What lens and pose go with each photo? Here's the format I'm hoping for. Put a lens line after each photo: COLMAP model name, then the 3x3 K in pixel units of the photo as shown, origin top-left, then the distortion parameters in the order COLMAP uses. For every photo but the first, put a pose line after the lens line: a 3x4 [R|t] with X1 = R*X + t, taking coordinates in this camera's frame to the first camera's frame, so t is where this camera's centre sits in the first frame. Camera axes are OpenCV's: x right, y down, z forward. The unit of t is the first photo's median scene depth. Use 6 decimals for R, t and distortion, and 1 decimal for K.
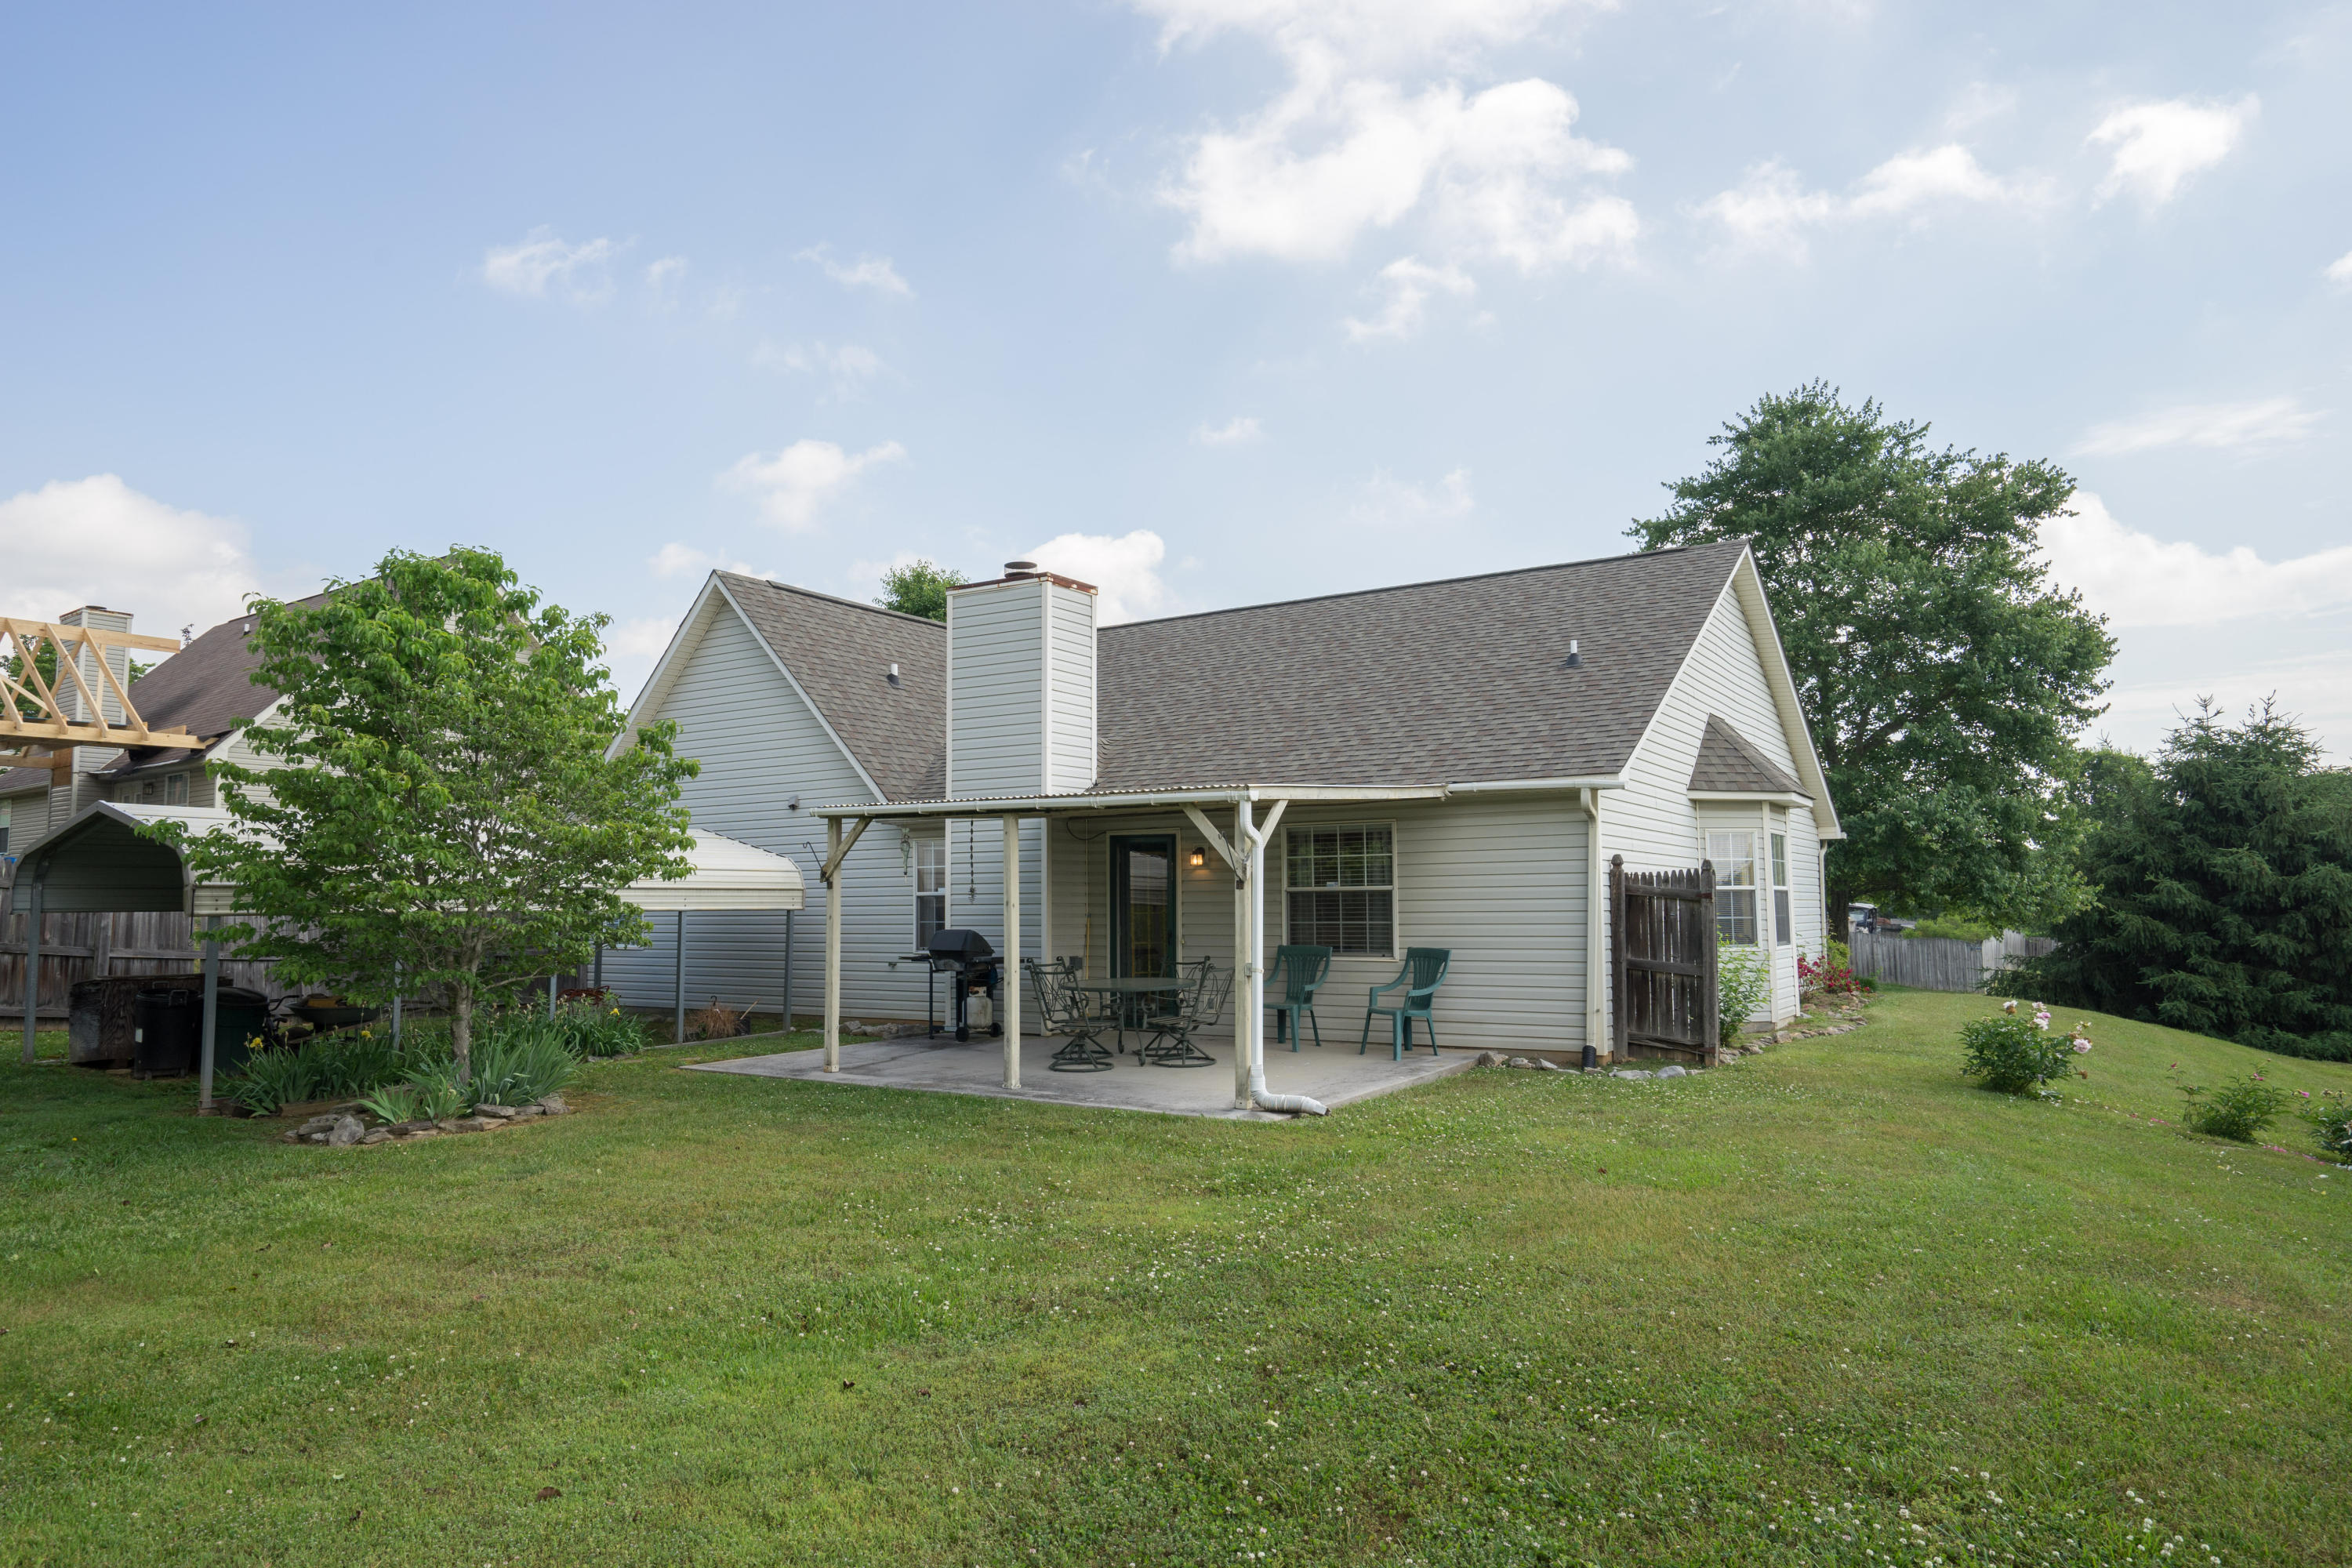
lens RADIAL K [[1471.1, 0, 1176.0], [0, 1471.1, 784.0], [0, 0, 1]] dist [0.038470, 0.000623]
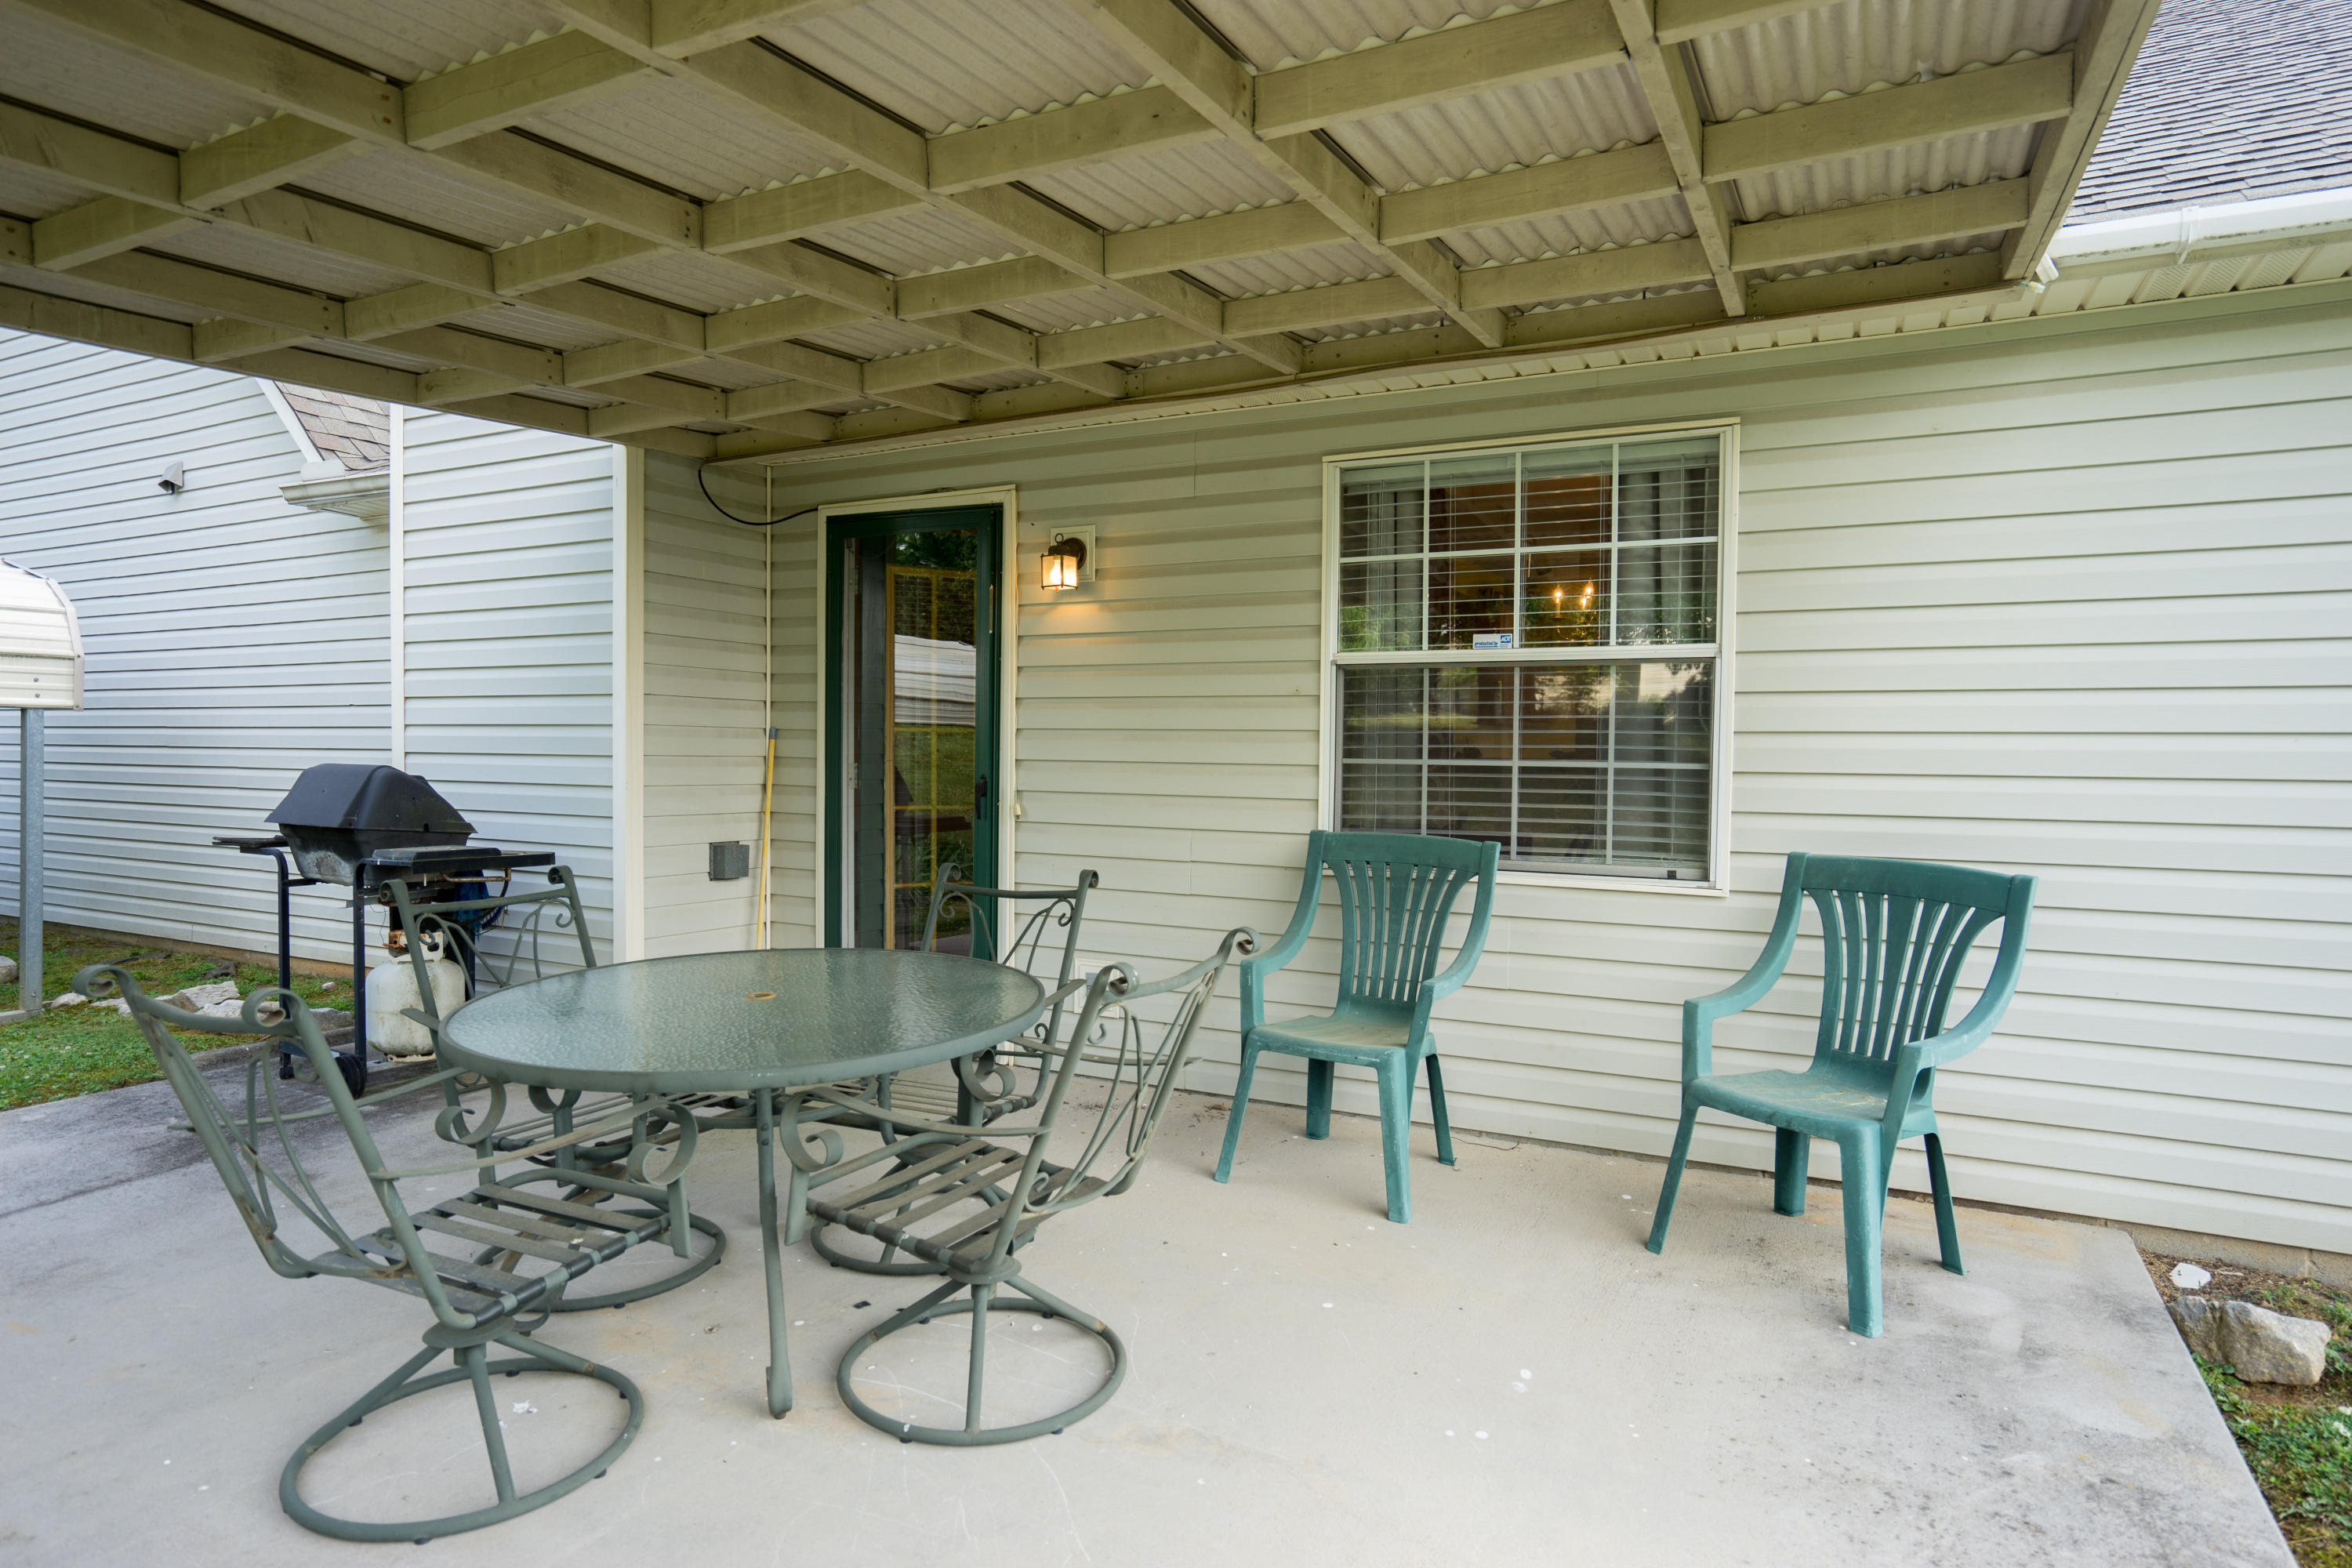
lens RADIAL K [[1322.7, 0, 1176.0], [0, 1322.7, 784.0], [0, 0, 1]] dist [0.000215, 0.000220]
pose [[0.995671, 0.016152, 0.091528, 0.012108], [-0.026253, 0.993557, 0.110250, 0.058606], [-0.089158, -0.112175, 0.989681, 0.615527]]
